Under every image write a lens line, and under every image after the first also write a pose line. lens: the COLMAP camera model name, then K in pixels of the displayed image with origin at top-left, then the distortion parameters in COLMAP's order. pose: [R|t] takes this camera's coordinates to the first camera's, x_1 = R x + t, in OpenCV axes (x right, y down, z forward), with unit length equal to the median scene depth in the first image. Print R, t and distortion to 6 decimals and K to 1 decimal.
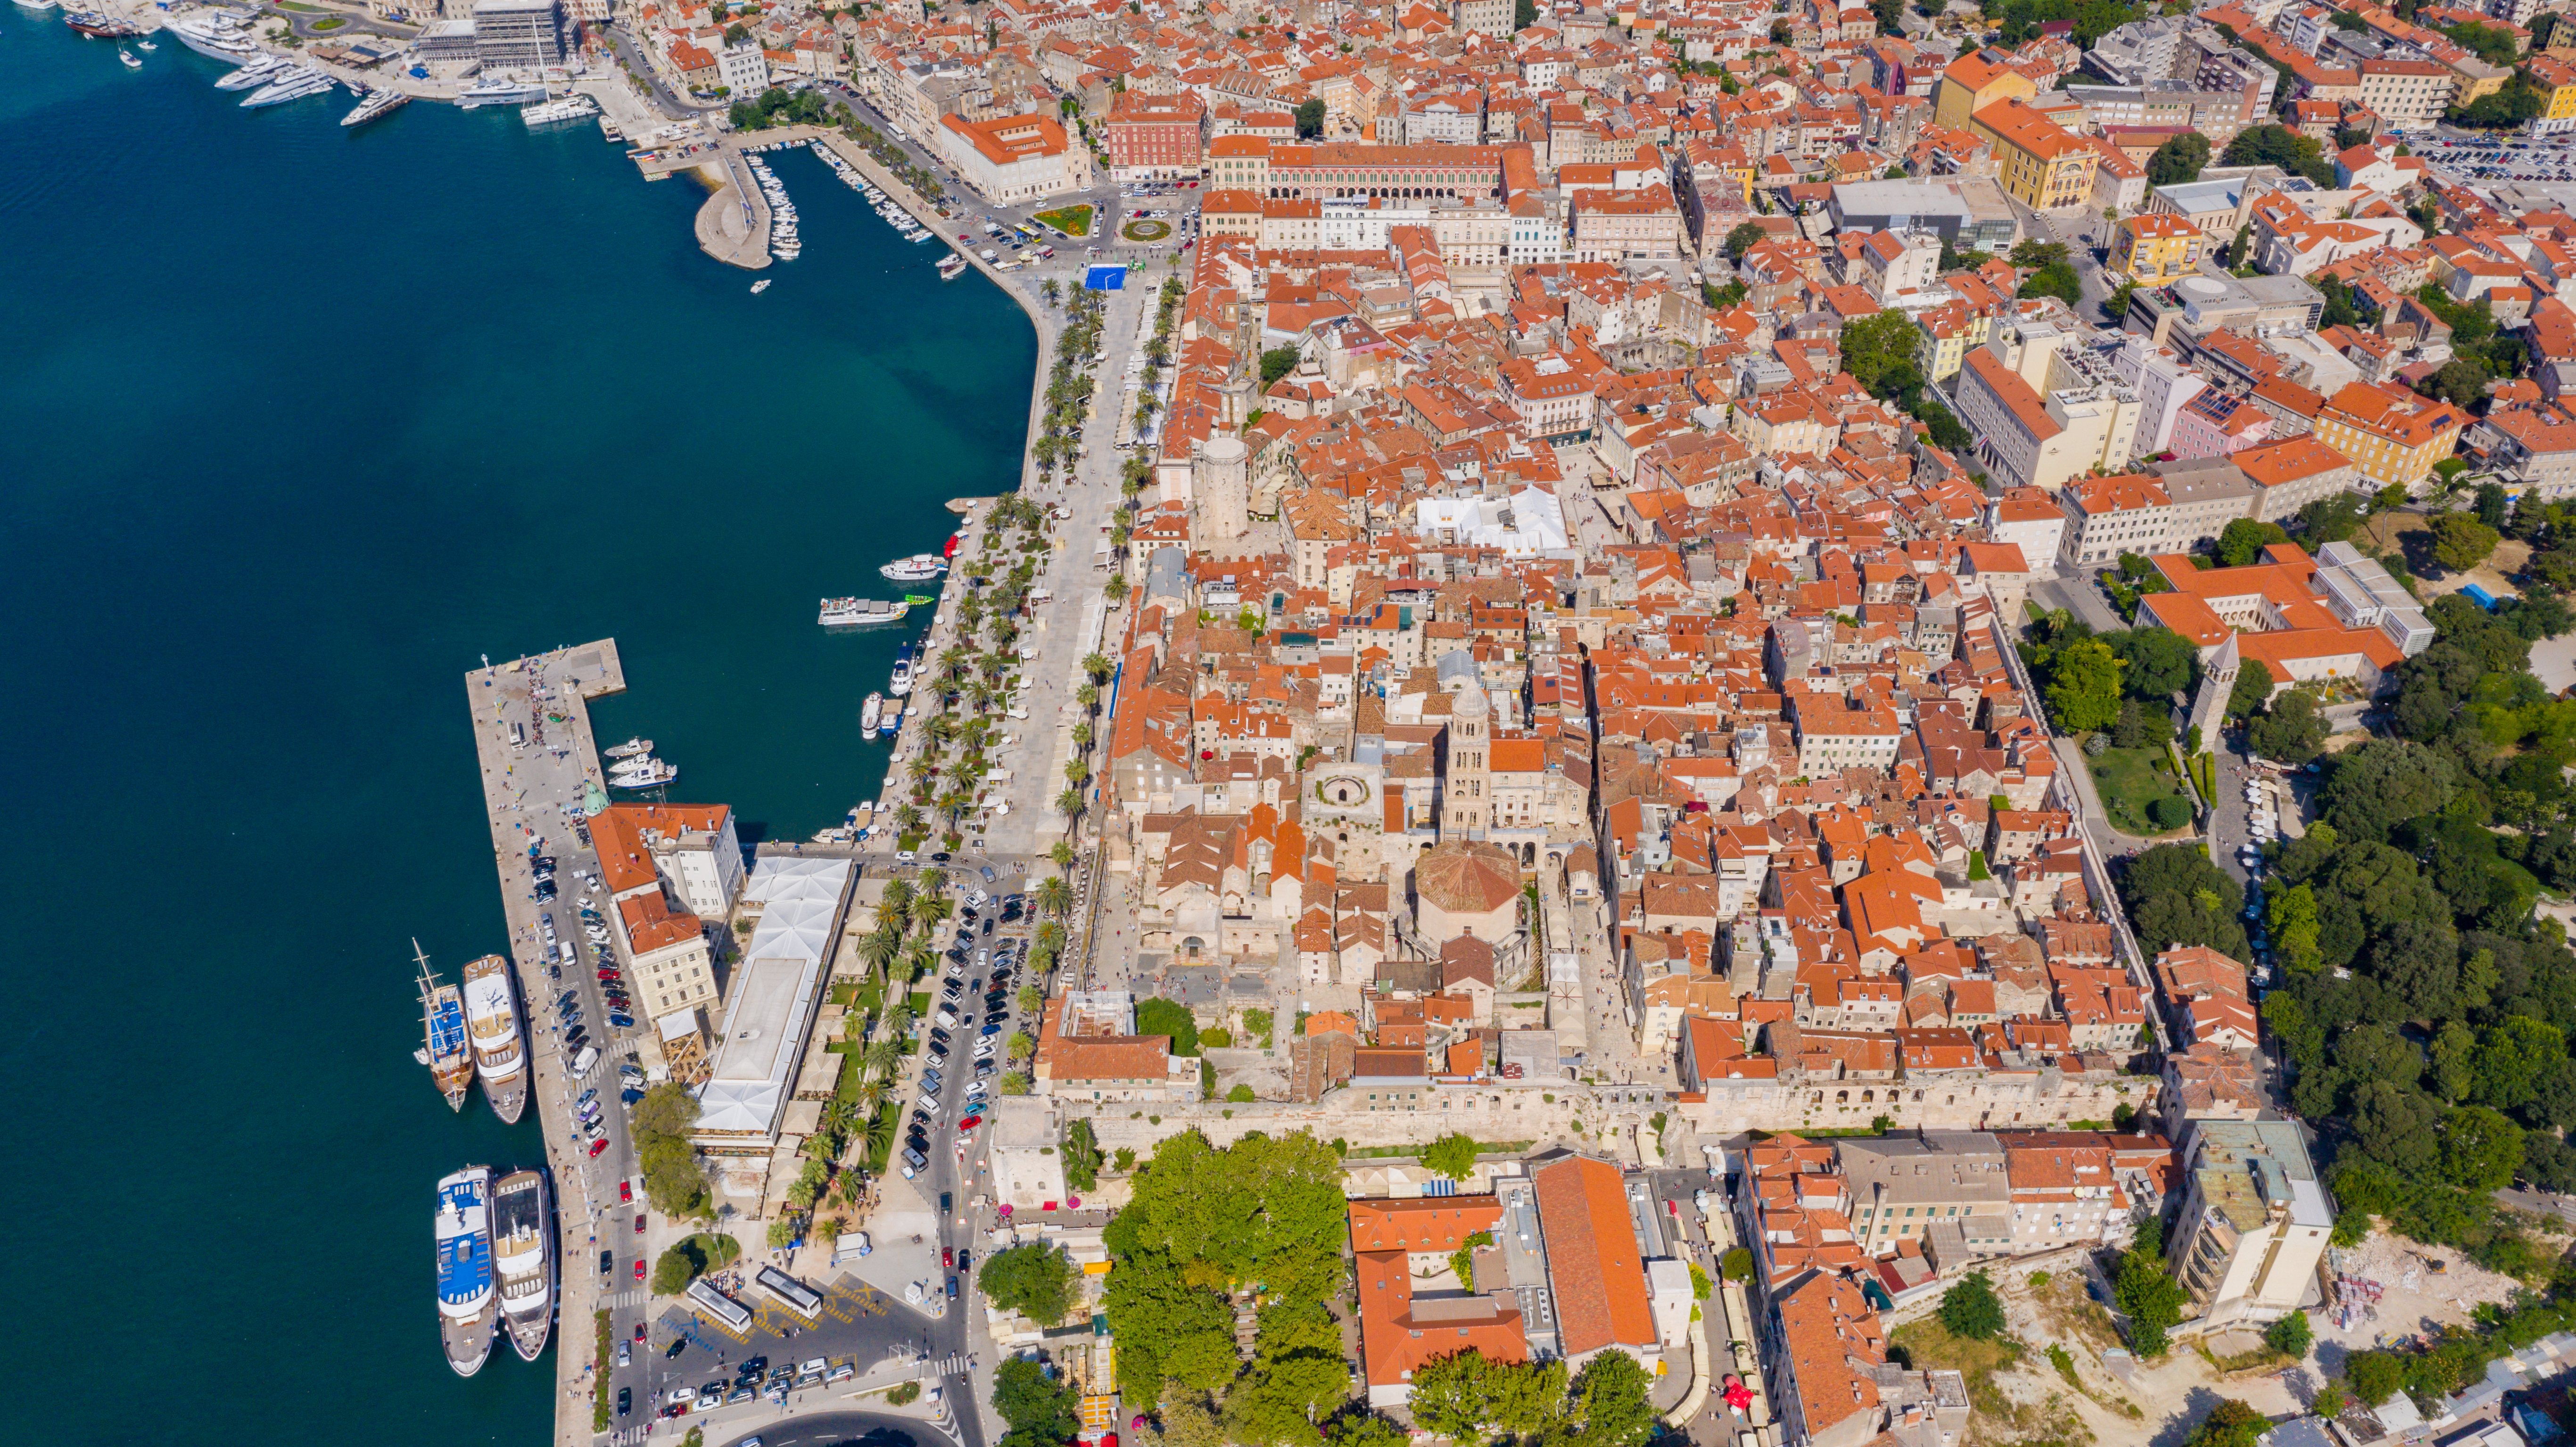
lens RADIAL K [[2048.9, 0, 1288.0], [0, 2048.9, 723.5], [0, 0, 1]] dist [-0.011122, 0.005840]
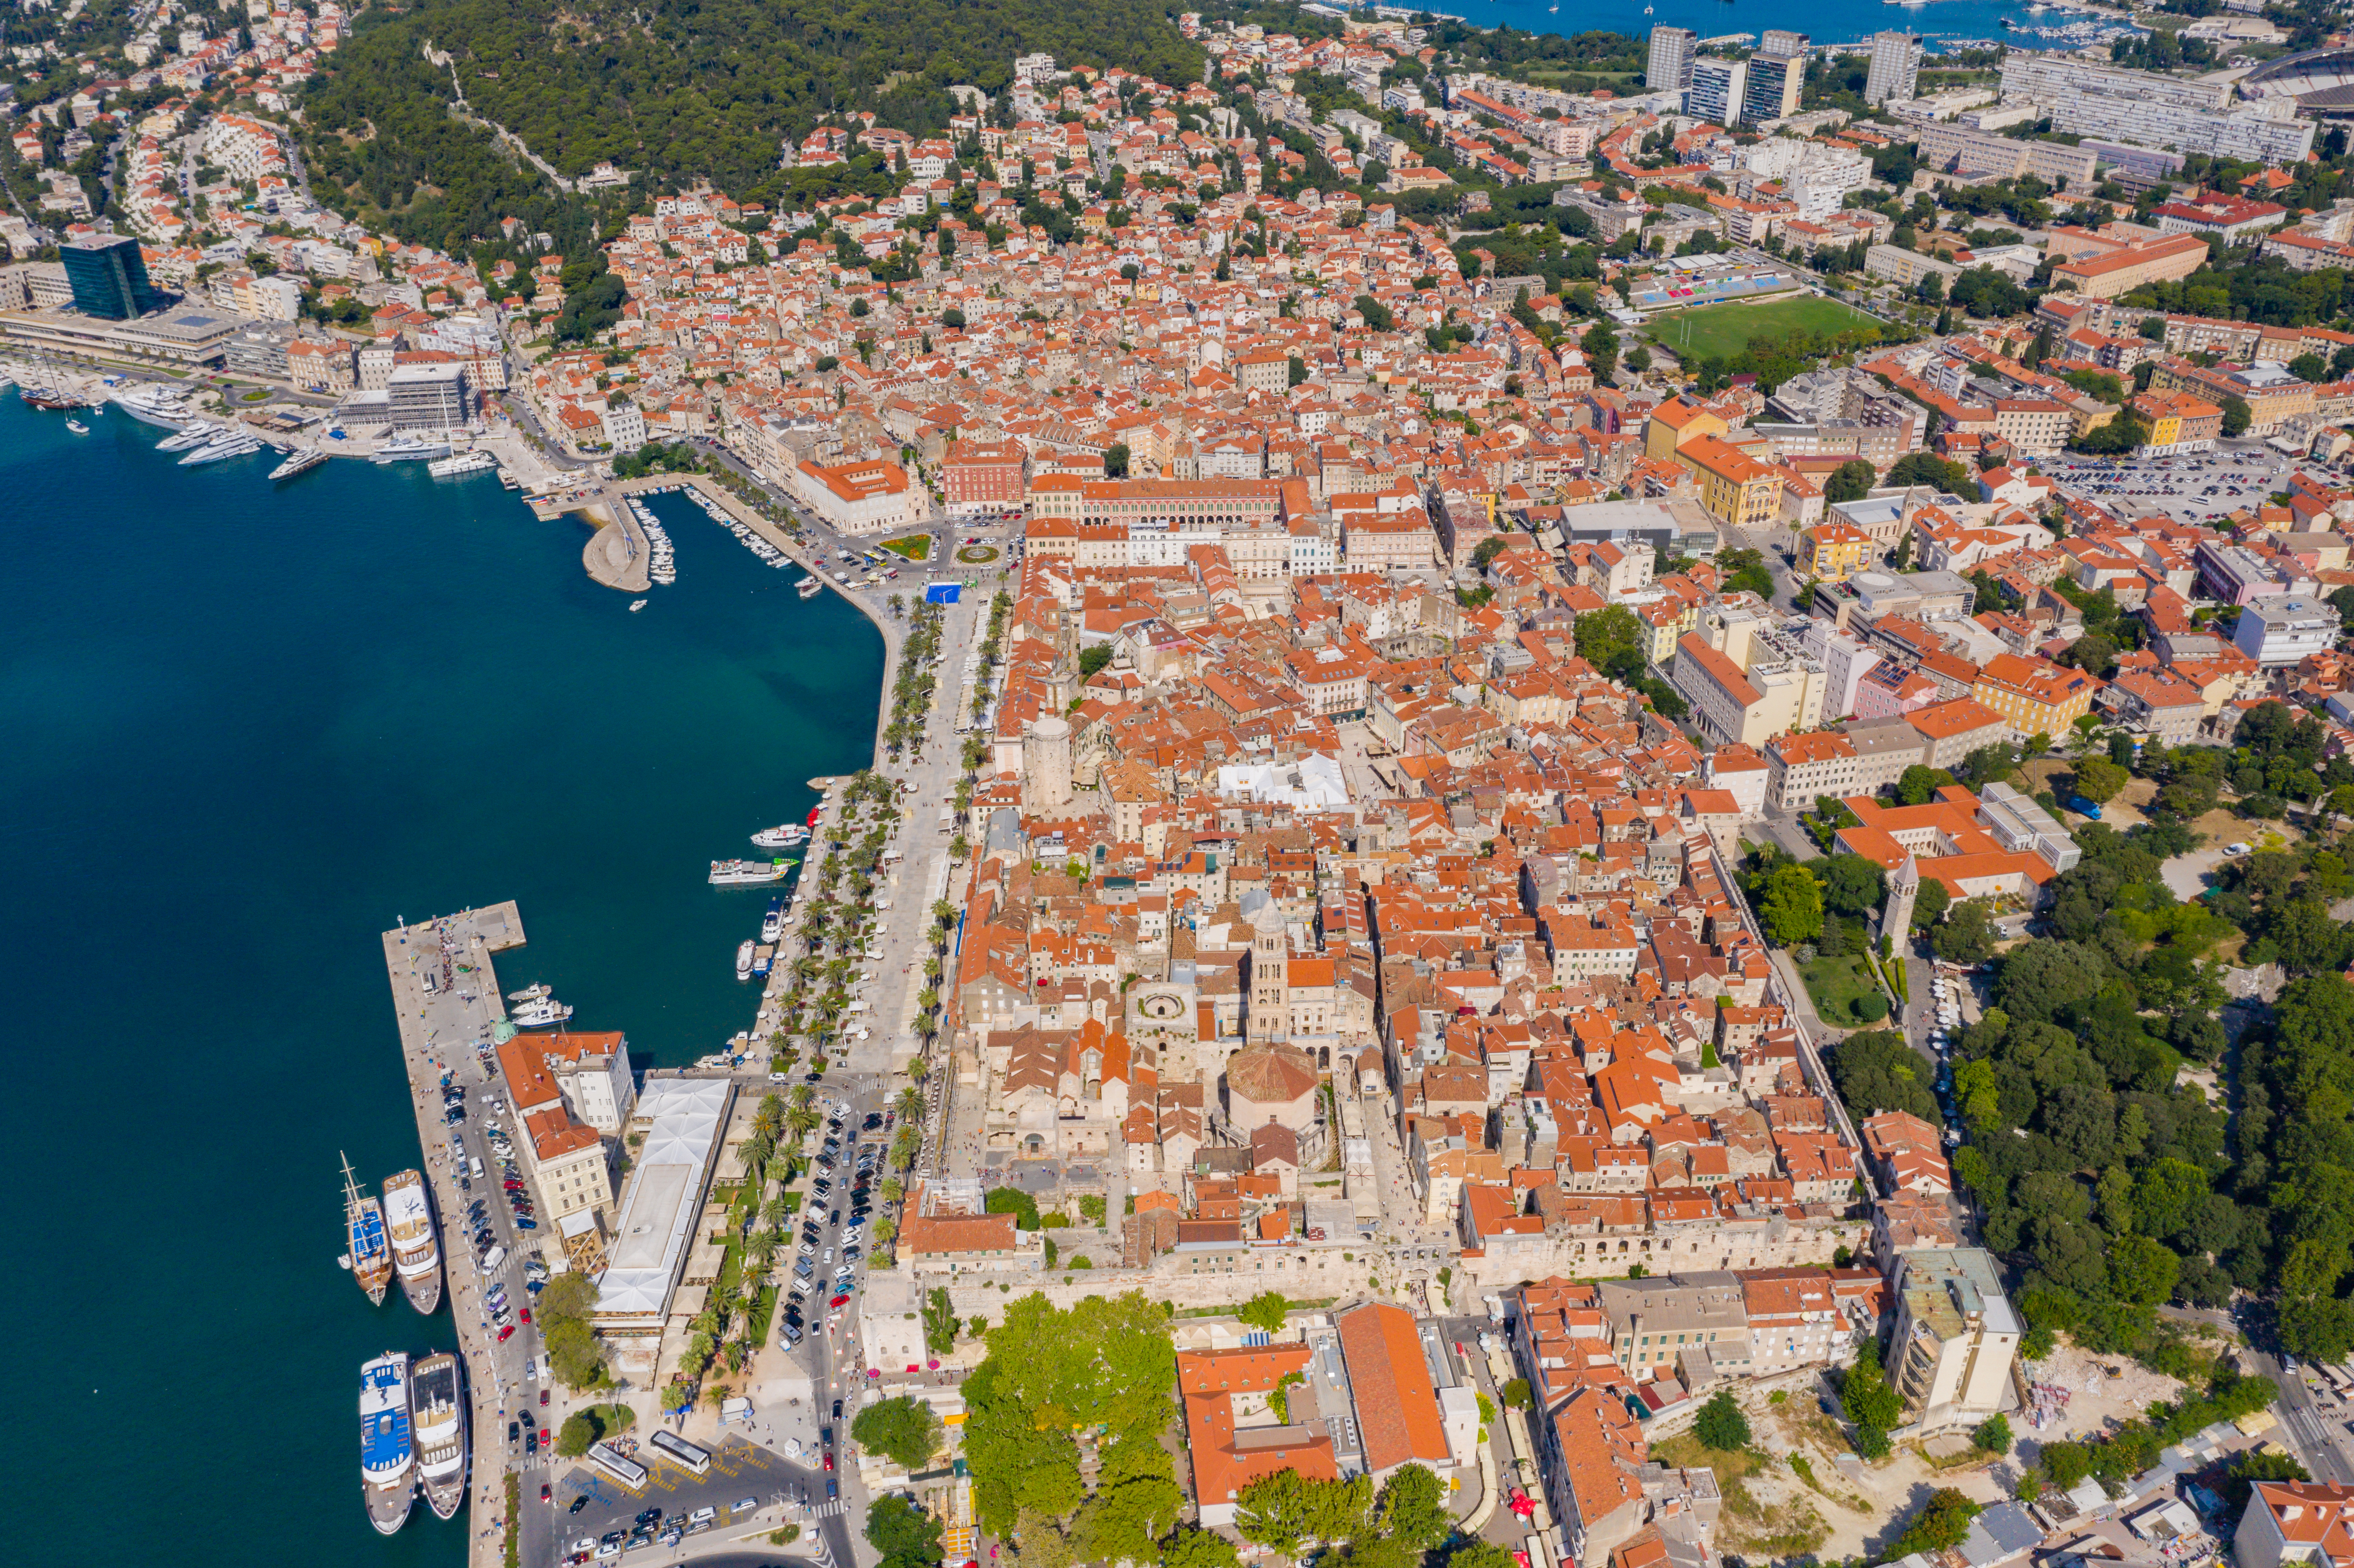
lens RADIAL K [[1873.2, 0, 1177.0], [0, 1873.2, 784.0], [0, 0, 1]] dist [-0.012121, 0.007897]
pose [[0.998895, -0.020494, 0.042301, -0.006054], [0.025830, 0.991212, -0.129737, 0.042590], [-0.039271, 0.130686, 0.990646, -0.055618]]
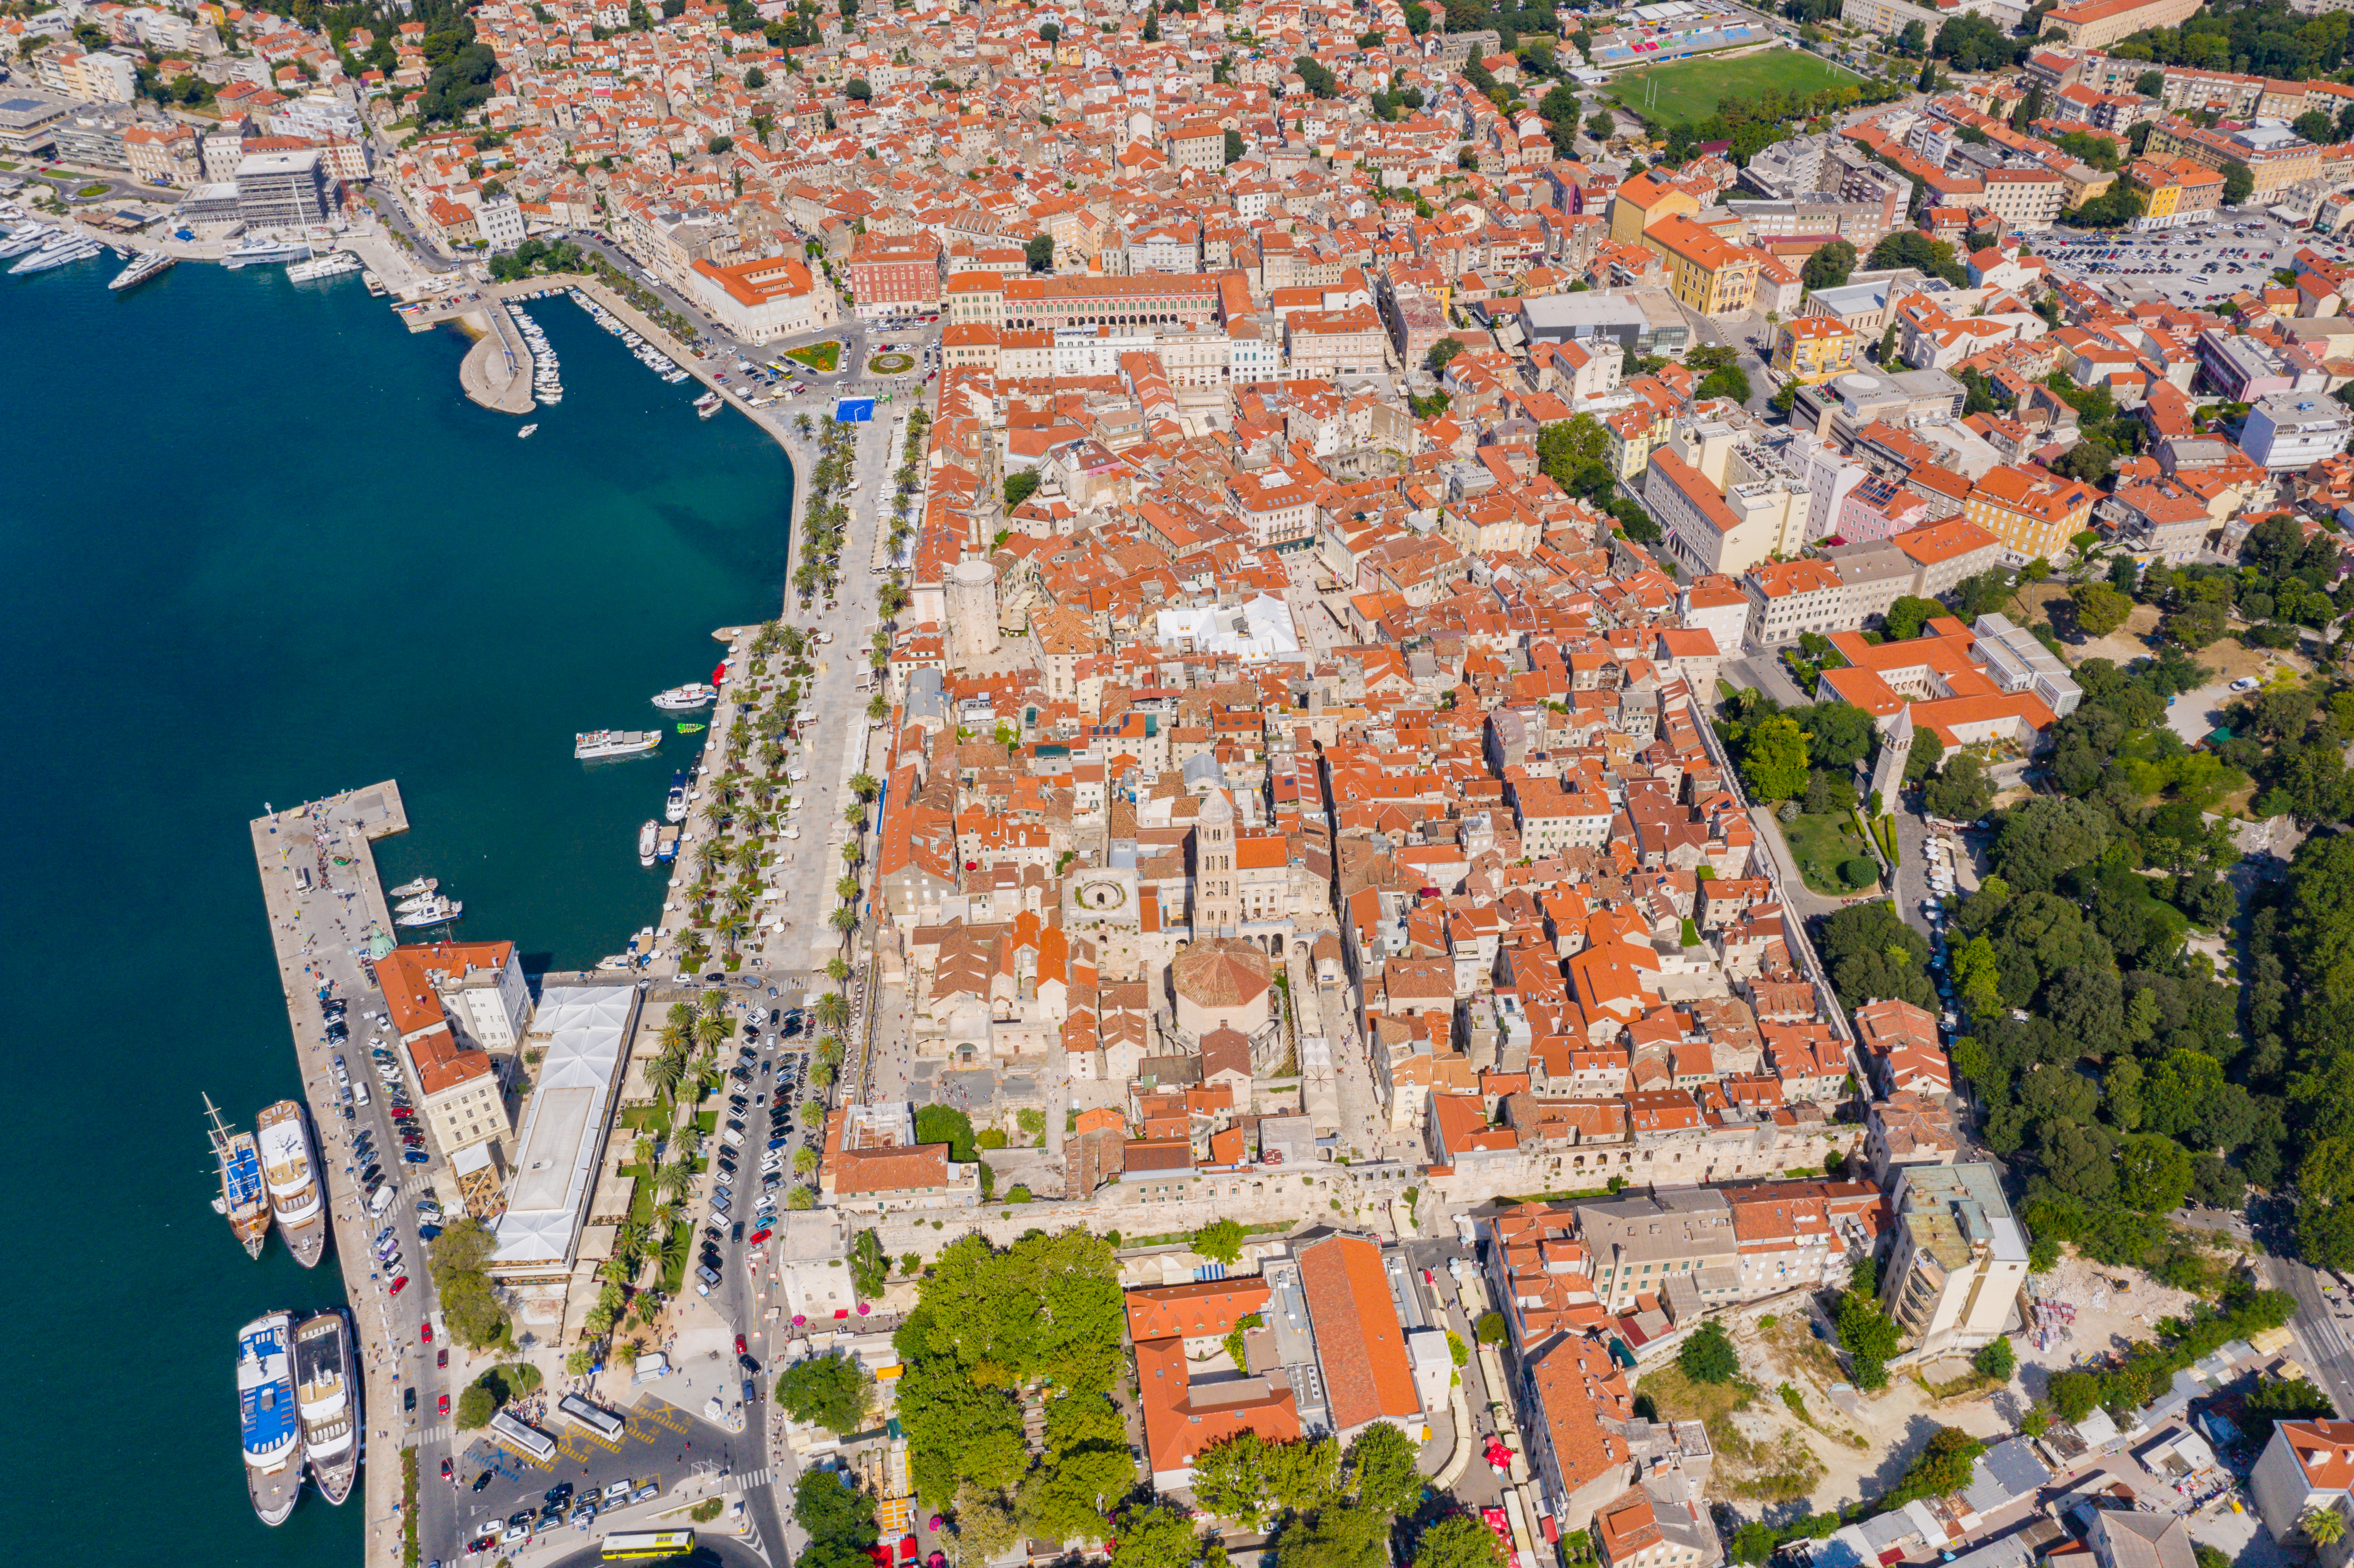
lens RADIAL K [[1873.2, 0, 1177.0], [0, 1873.2, 784.0], [0, 0, 1]] dist [-0.012121, 0.007897]
pose [[0.996431, -0.051287, 0.067043, 0.003790], [0.051440, 0.998676, -0.000557, -0.020525], [-0.066925, 0.004004, 0.997750, 0.025759]]
